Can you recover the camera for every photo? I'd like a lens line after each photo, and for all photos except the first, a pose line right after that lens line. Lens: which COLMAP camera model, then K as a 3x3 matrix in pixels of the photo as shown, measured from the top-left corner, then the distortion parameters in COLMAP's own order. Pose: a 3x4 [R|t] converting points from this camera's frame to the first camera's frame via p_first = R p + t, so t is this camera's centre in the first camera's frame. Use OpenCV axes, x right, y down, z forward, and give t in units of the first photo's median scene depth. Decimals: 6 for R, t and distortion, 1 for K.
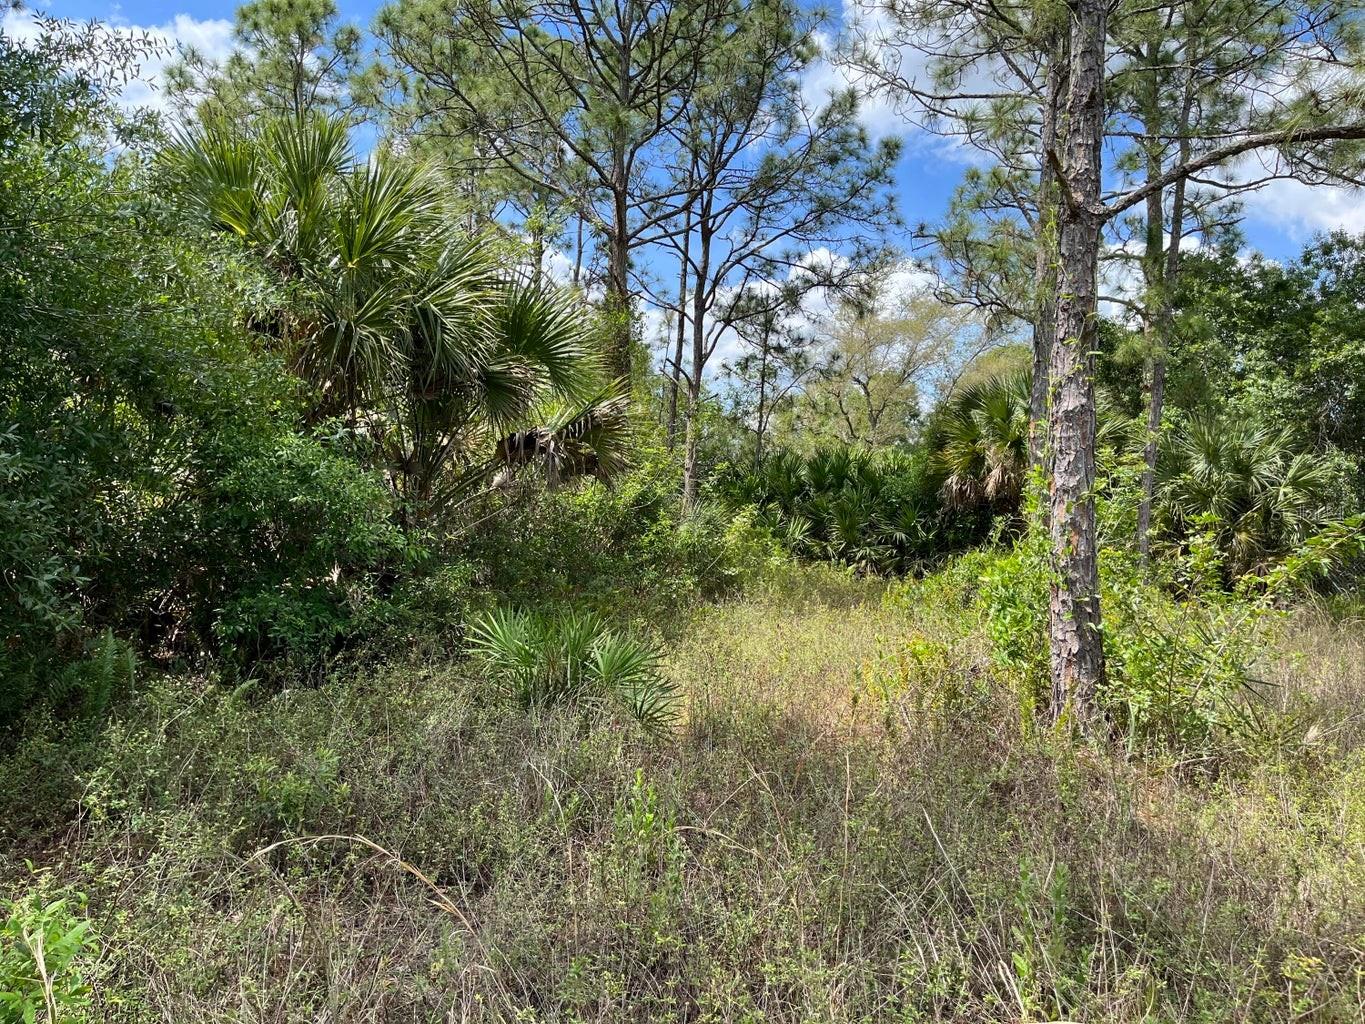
lens RADIAL K [[975.2, 0, 671.5], [0, 975.2, 508.3], [0, 0, 1]] dist [0.032095, 0.003207]
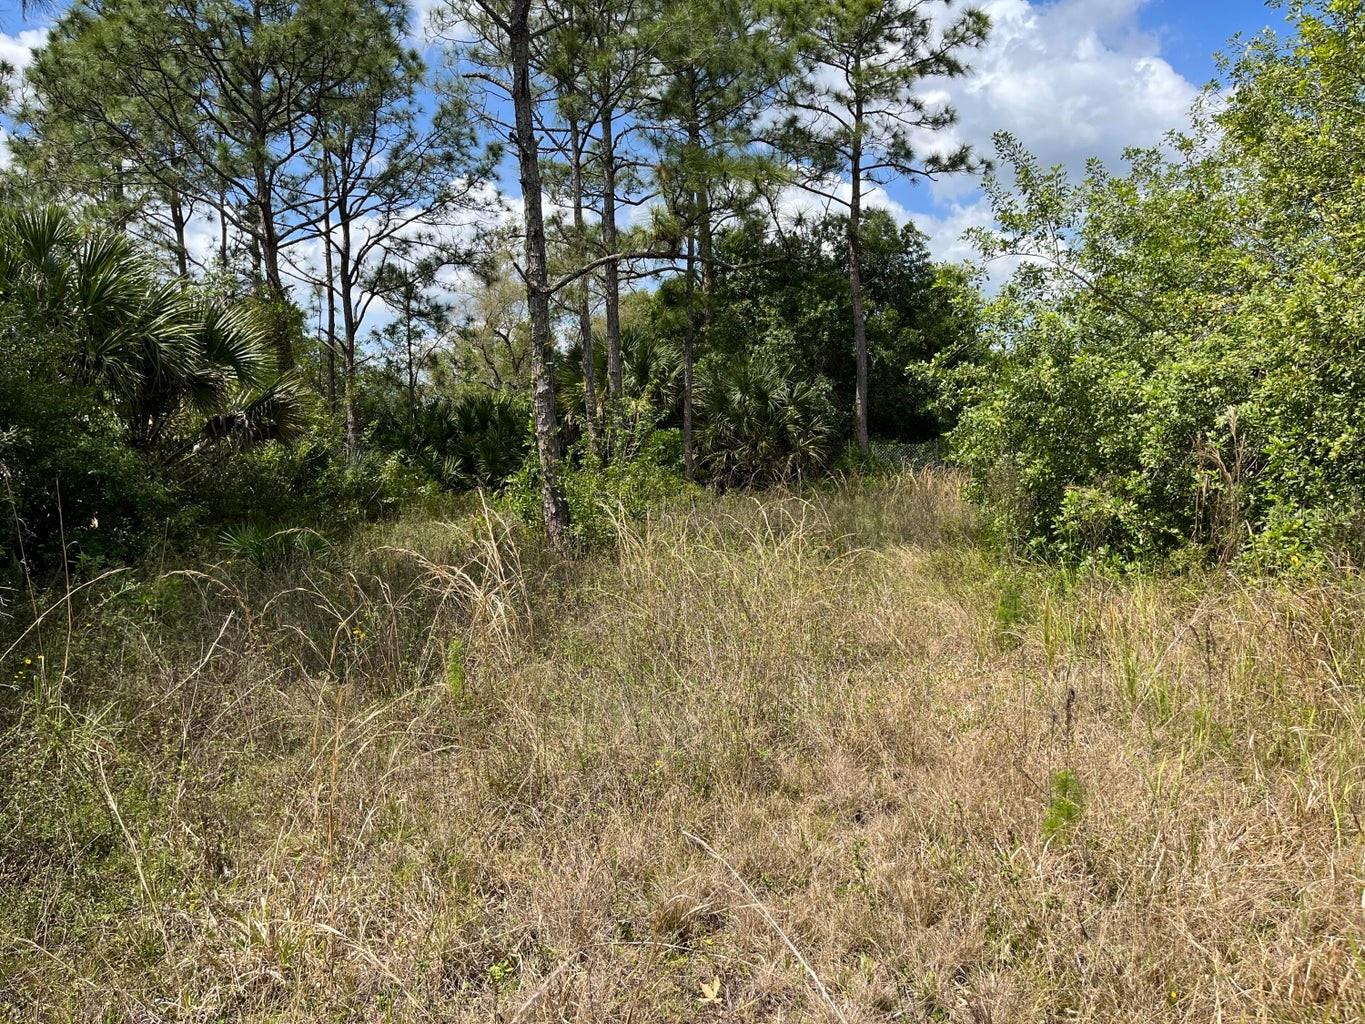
lens RADIAL K [[975.2, 0, 671.5], [0, 975.2, 508.3], [0, 0, 1]] dist [0.032095, 0.003207]
pose [[0.944787, -0.099473, 0.312223, 0.003893], [0.078638, 0.993795, 0.078663, -0.000400], [-0.318110, -0.049768, 0.946747, -0.241413]]
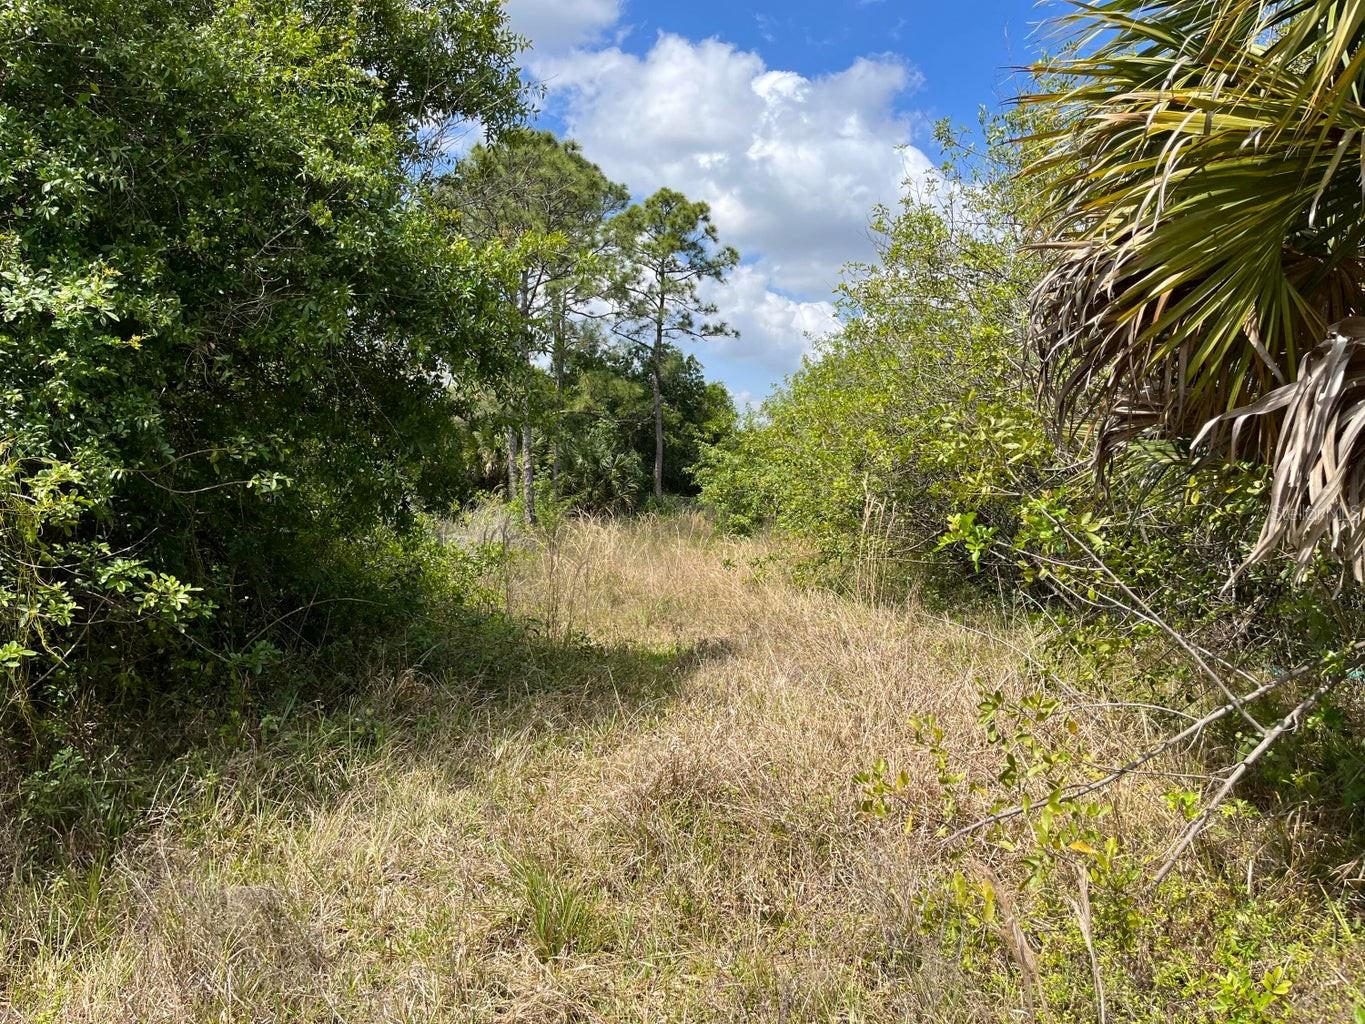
lens RADIAL K [[975.2, 0, 671.5], [0, 975.2, 508.3], [0, 0, 1]] dist [0.032095, 0.003207]
pose [[0.856747, -0.047456, 0.513549, -0.333845], [0.028896, 0.998610, 0.044073, -0.022994], [-0.514927, -0.022920, 0.856928, -0.797023]]
